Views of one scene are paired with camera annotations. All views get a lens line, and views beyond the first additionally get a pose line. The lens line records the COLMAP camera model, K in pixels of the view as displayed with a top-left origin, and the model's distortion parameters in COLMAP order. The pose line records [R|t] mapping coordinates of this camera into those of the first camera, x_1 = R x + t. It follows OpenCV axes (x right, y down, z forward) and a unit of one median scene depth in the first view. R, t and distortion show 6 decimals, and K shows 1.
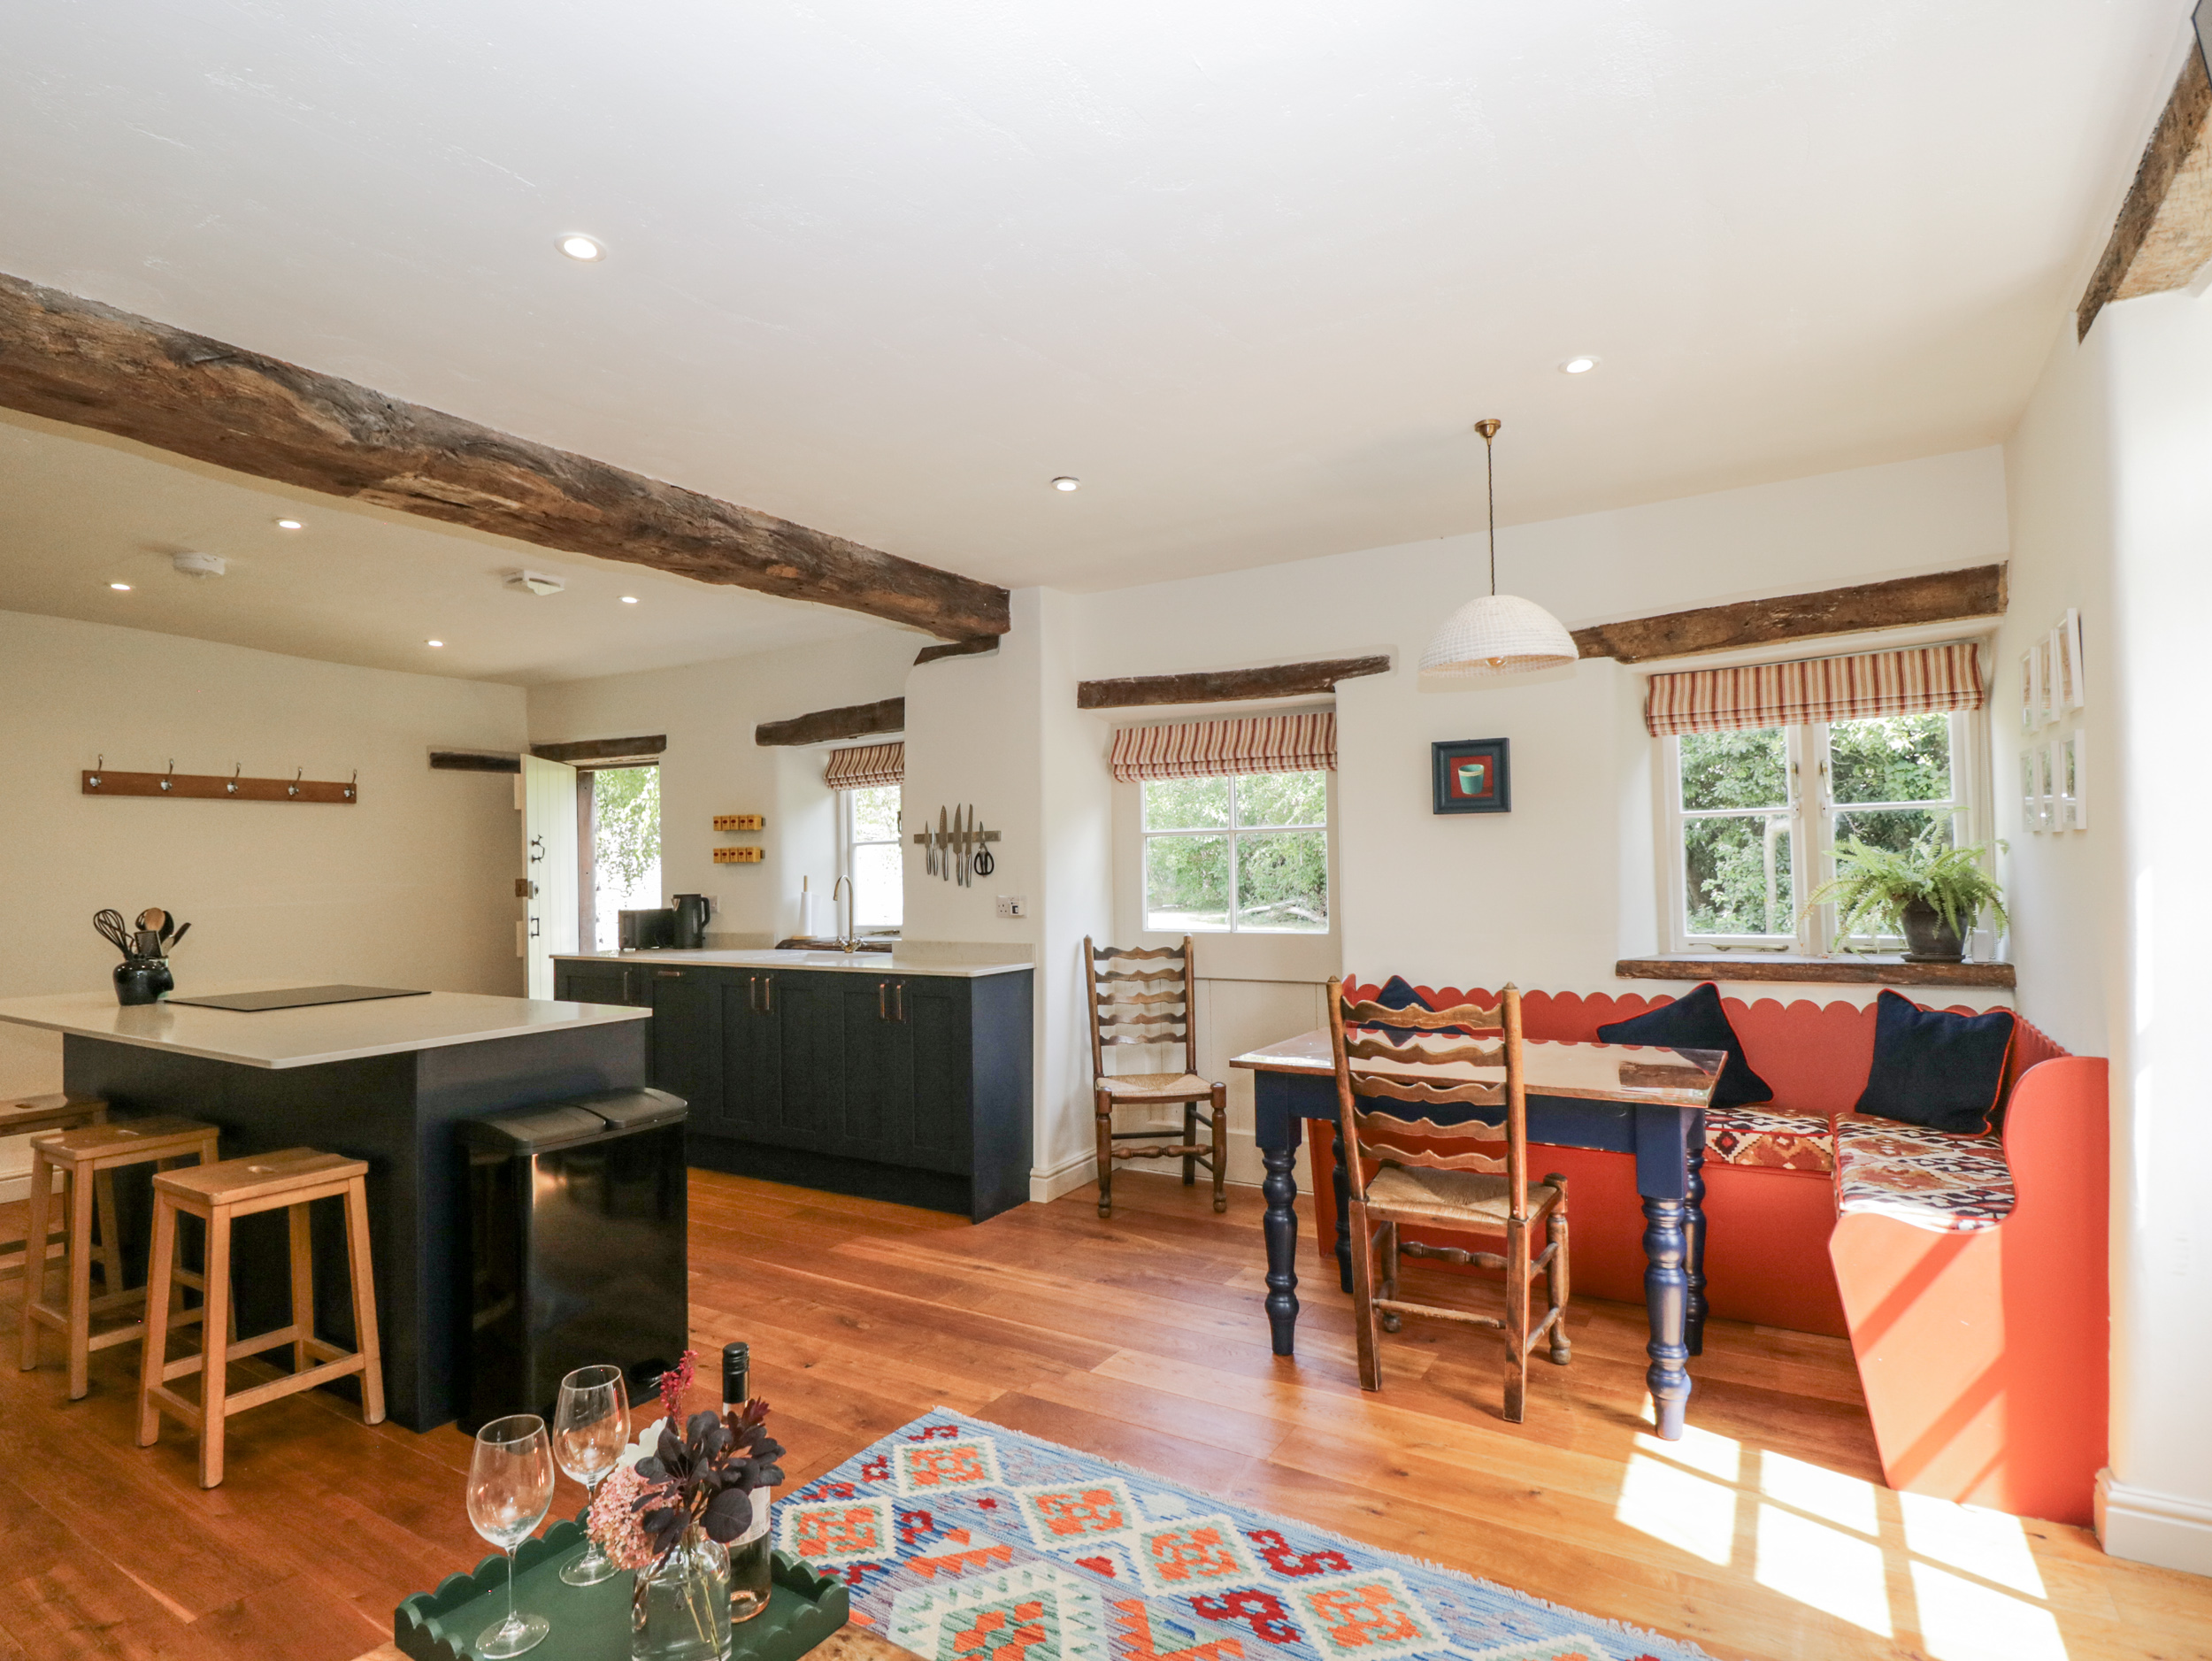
lens RADIAL K [[1145.9, 0, 1091.2], [0, 1145.9, 836.9], [0, 0, 1]] dist [0.000188, -0.014759]
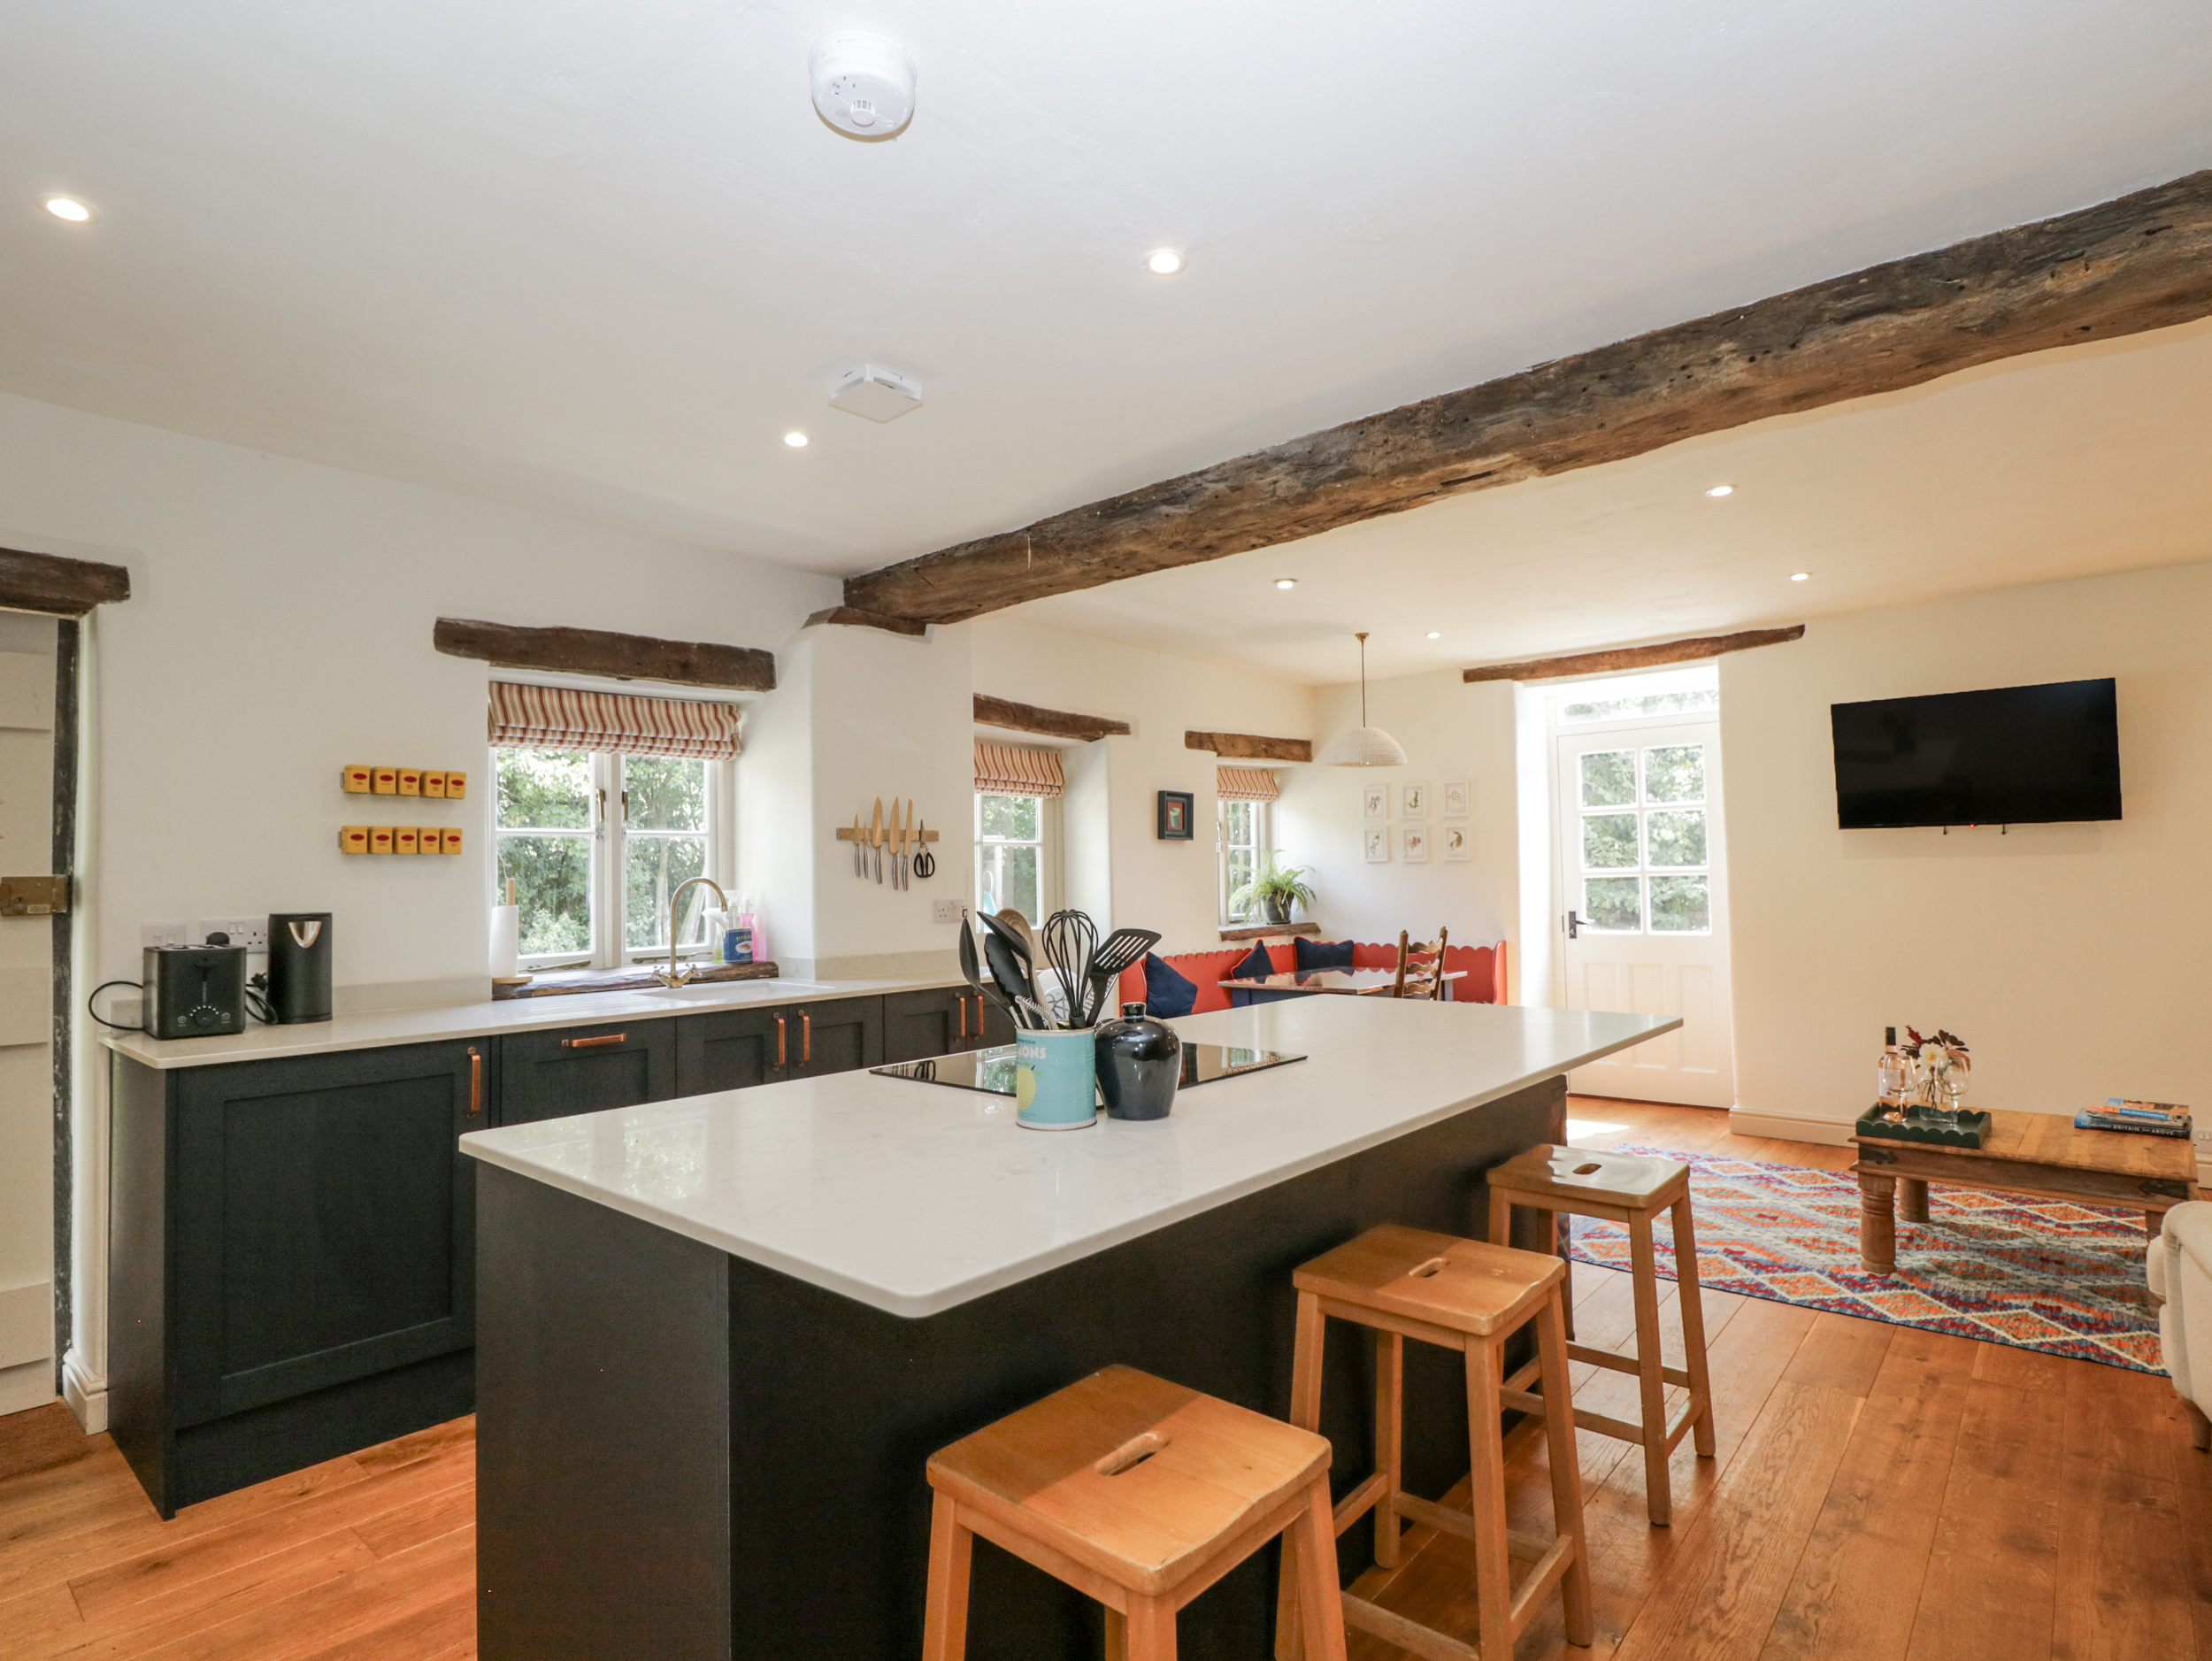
lens RADIAL K [[1145.9, 0, 1091.2], [0, 1145.9, 836.9], [0, 0, 1]] dist [0.000188, -0.014759]
pose [[0.162157, 0.053077, 0.985336, -1.072704], [-0.016109, 0.998562, -0.051139, 0.049858], [-0.986634, -0.007580, 0.162779, 0.782031]]
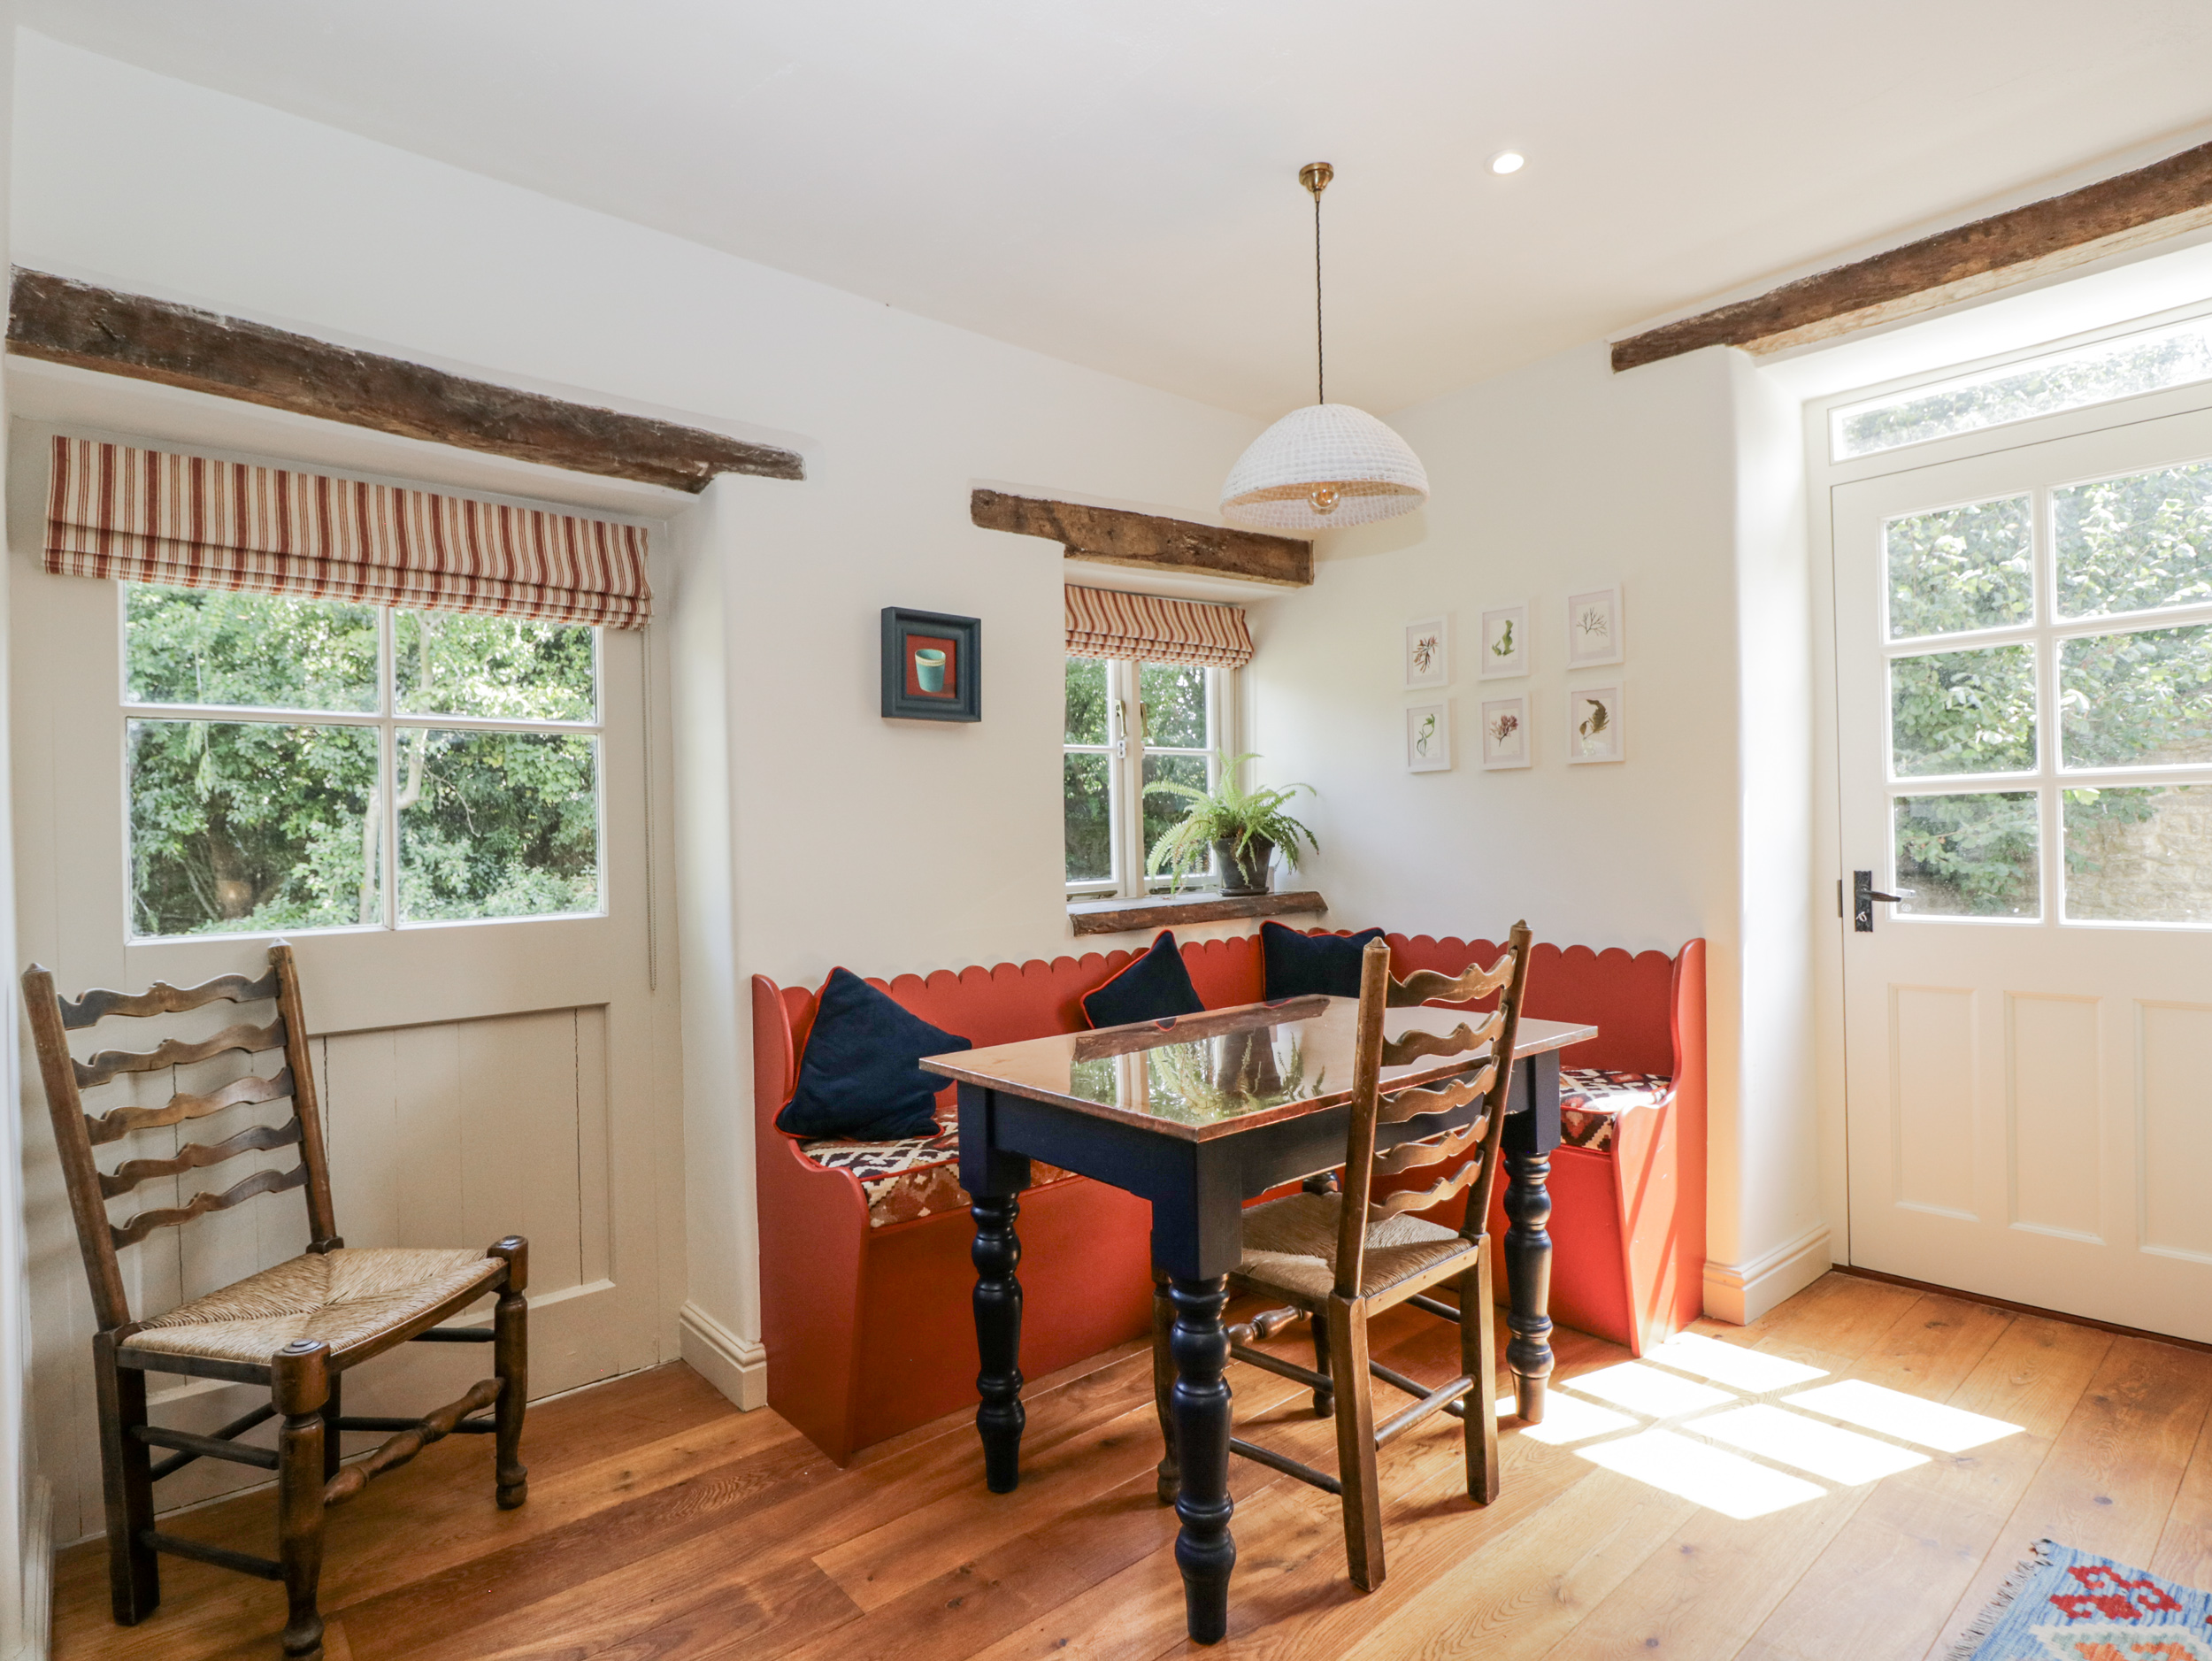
lens RADIAL K [[1145.9, 0, 1091.2], [0, 1145.9, 836.9], [0, 0, 1]] dist [0.000188, -0.014759]
pose [[0.312504, 0.006464, 0.949895, -0.268149], [-0.010627, 0.999938, -0.003309, 0.046752], [-0.949857, -0.009061, 0.312553, 0.625865]]
